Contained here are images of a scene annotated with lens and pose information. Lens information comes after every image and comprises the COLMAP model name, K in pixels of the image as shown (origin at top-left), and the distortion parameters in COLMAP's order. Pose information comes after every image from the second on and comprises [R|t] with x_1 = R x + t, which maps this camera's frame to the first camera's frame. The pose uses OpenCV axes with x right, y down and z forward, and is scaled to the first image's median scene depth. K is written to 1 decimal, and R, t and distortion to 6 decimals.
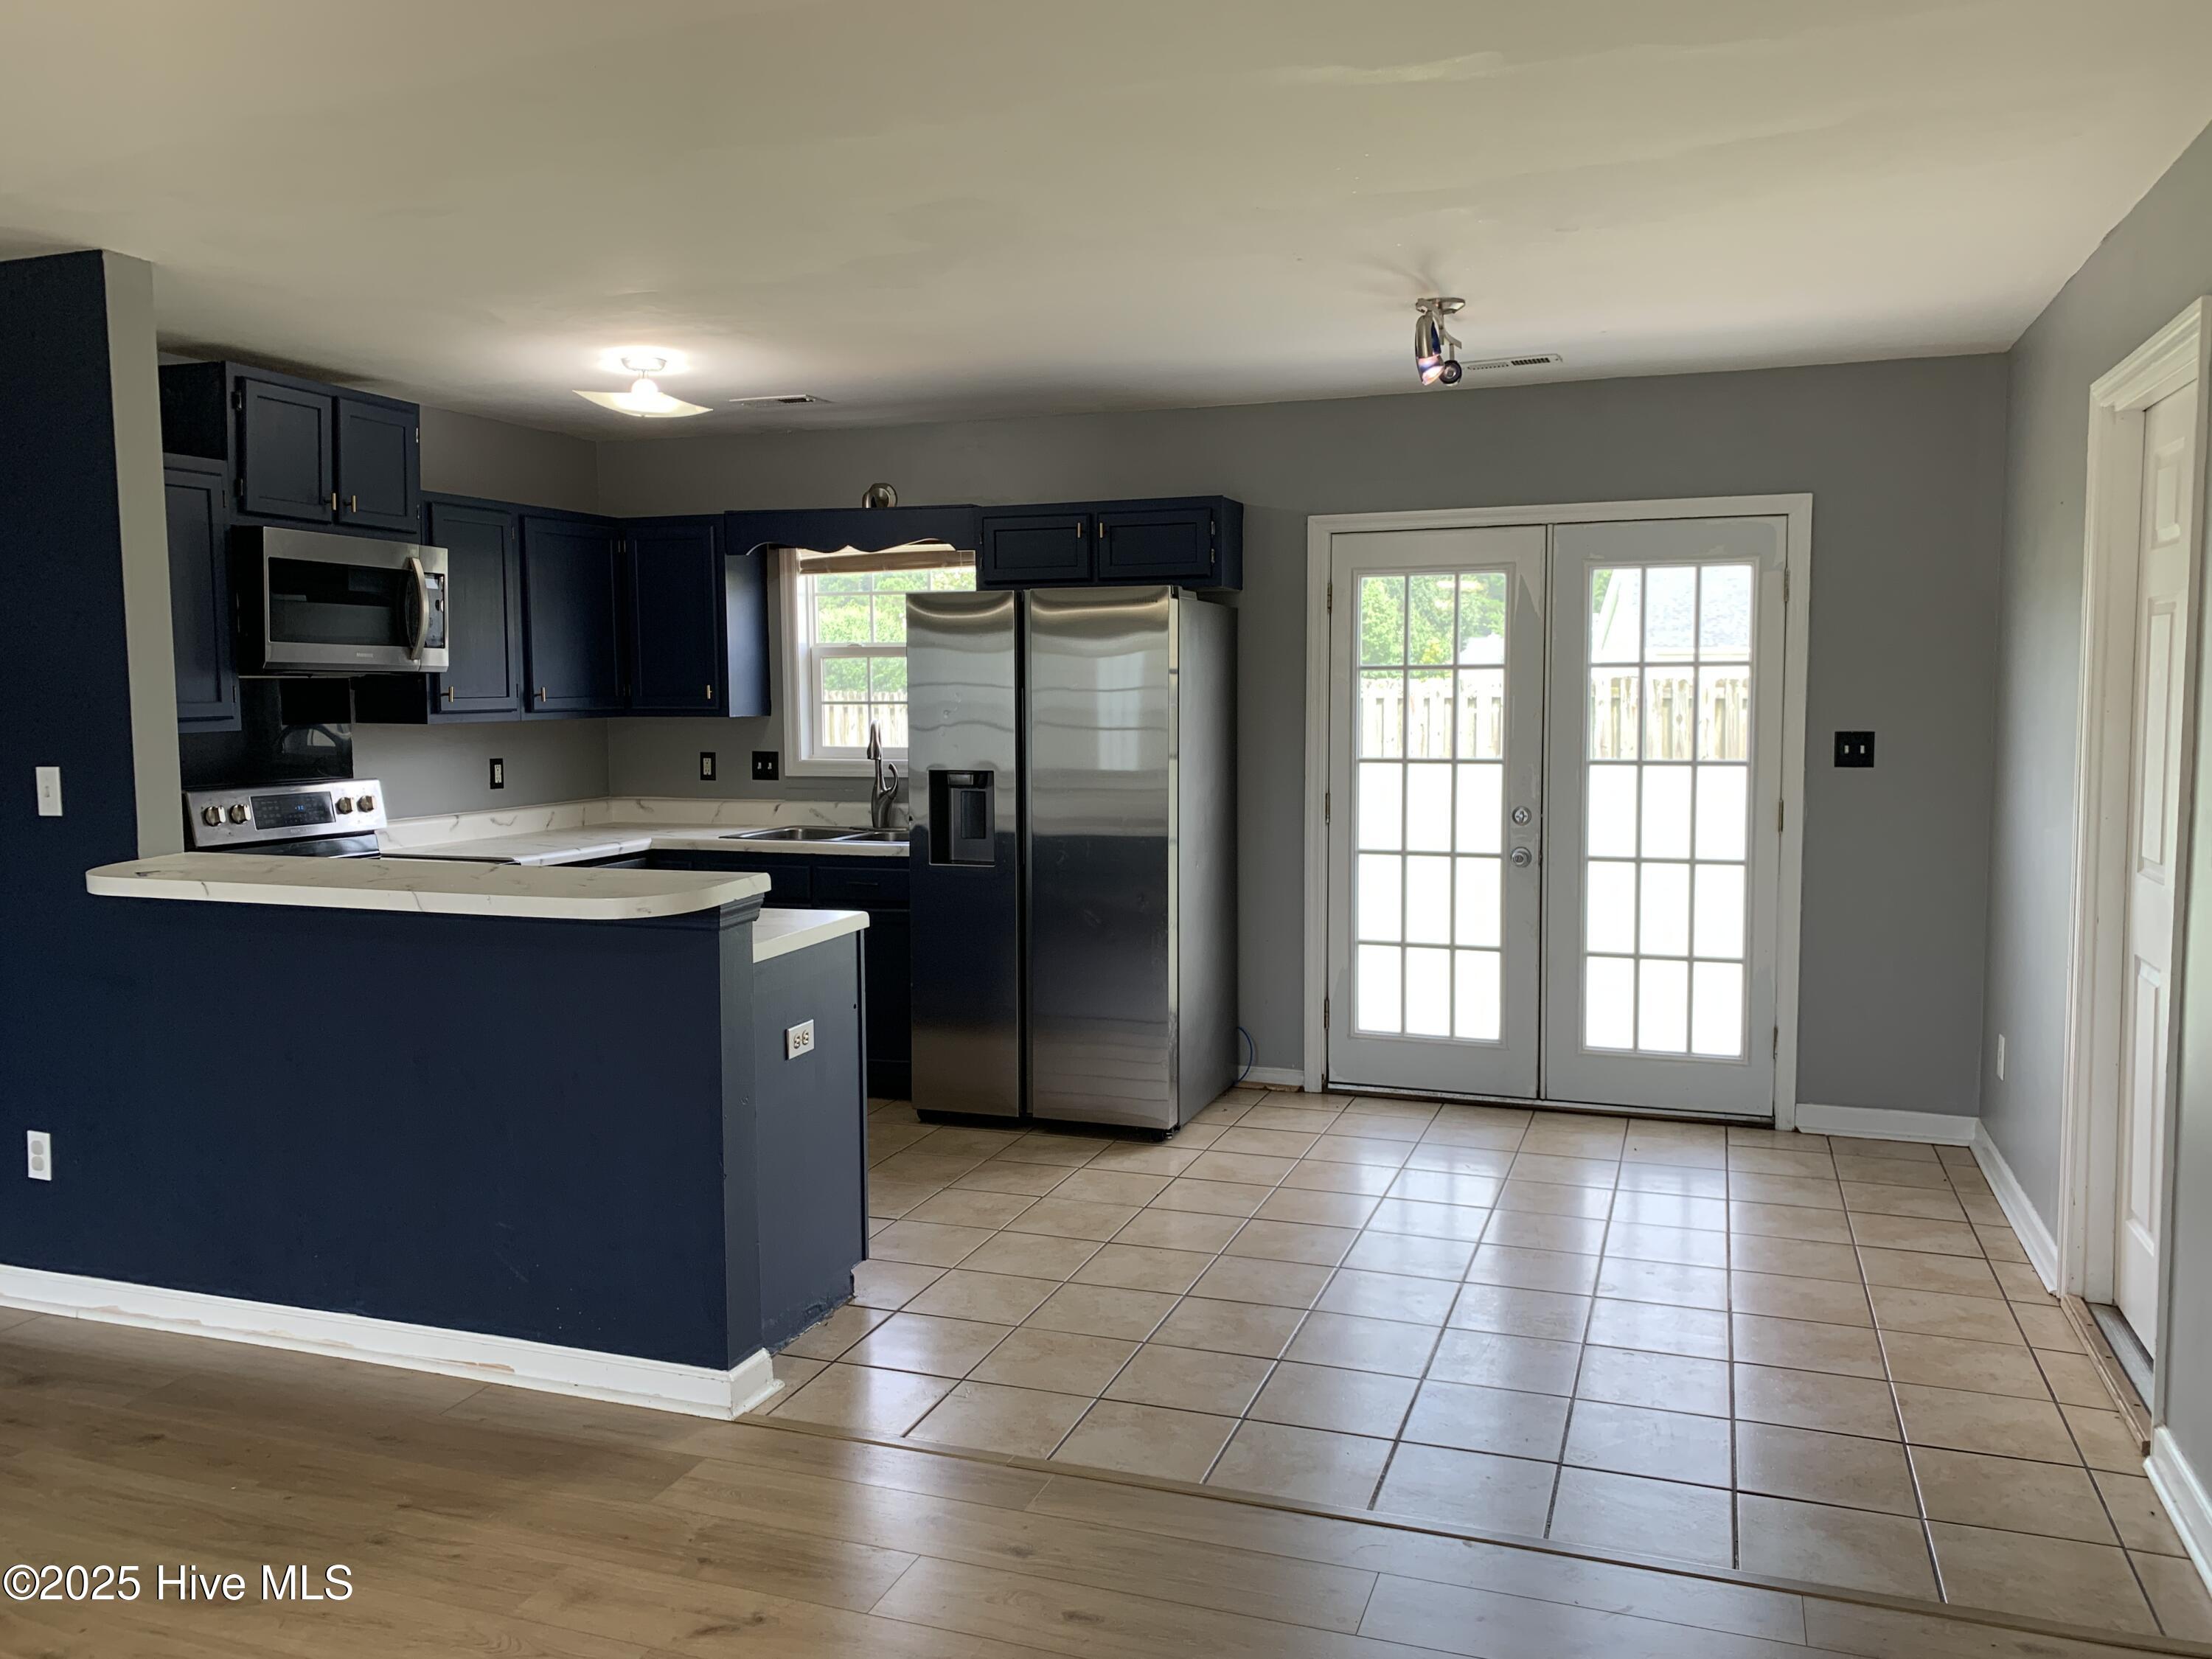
lens RADIAL K [[1687.3, 0, 1100.0], [0, 1687.3, 808.5], [0, 0, 1]] dist [0.075015, -0.130757]
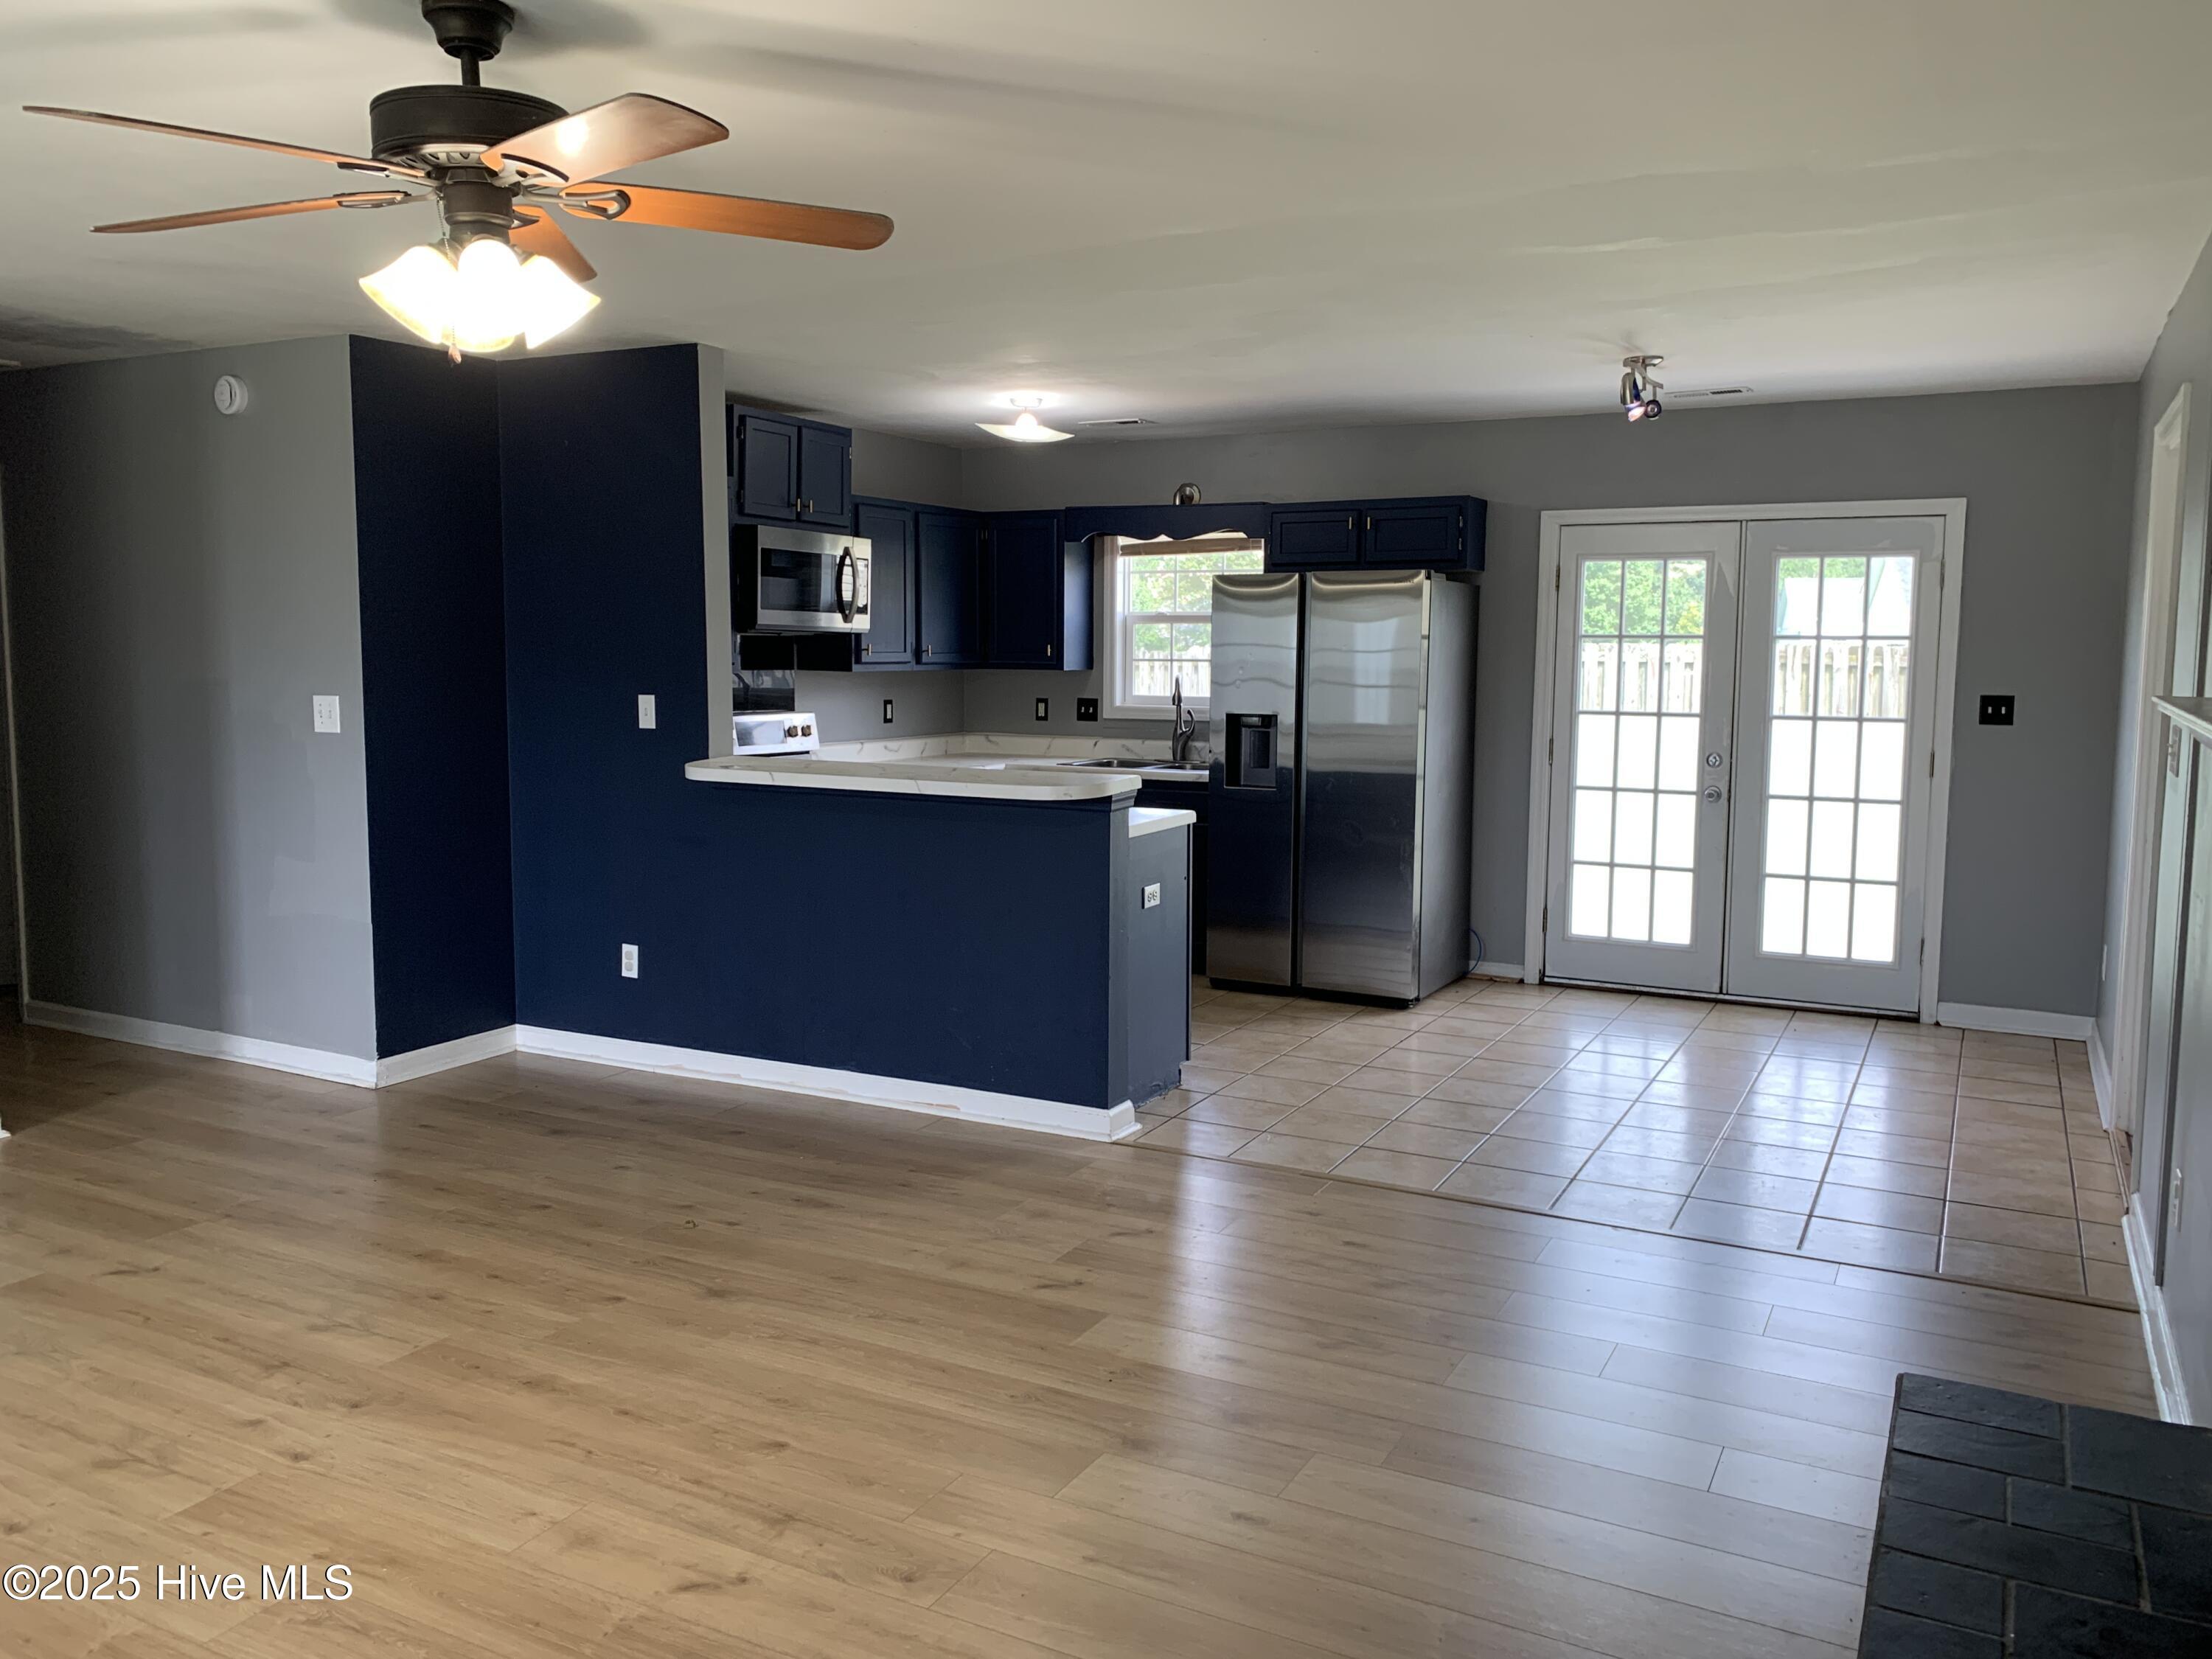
lens RADIAL K [[1687.3, 0, 1100.0], [0, 1687.3, 808.5], [0, 0, 1]] dist [0.075015, -0.130757]
pose [[0.989988, 0.027165, -0.138511, -0.017631], [-0.023937, 0.999403, 0.024918, 0.019364], [0.139105, -0.021353, 0.990047, -0.277166]]
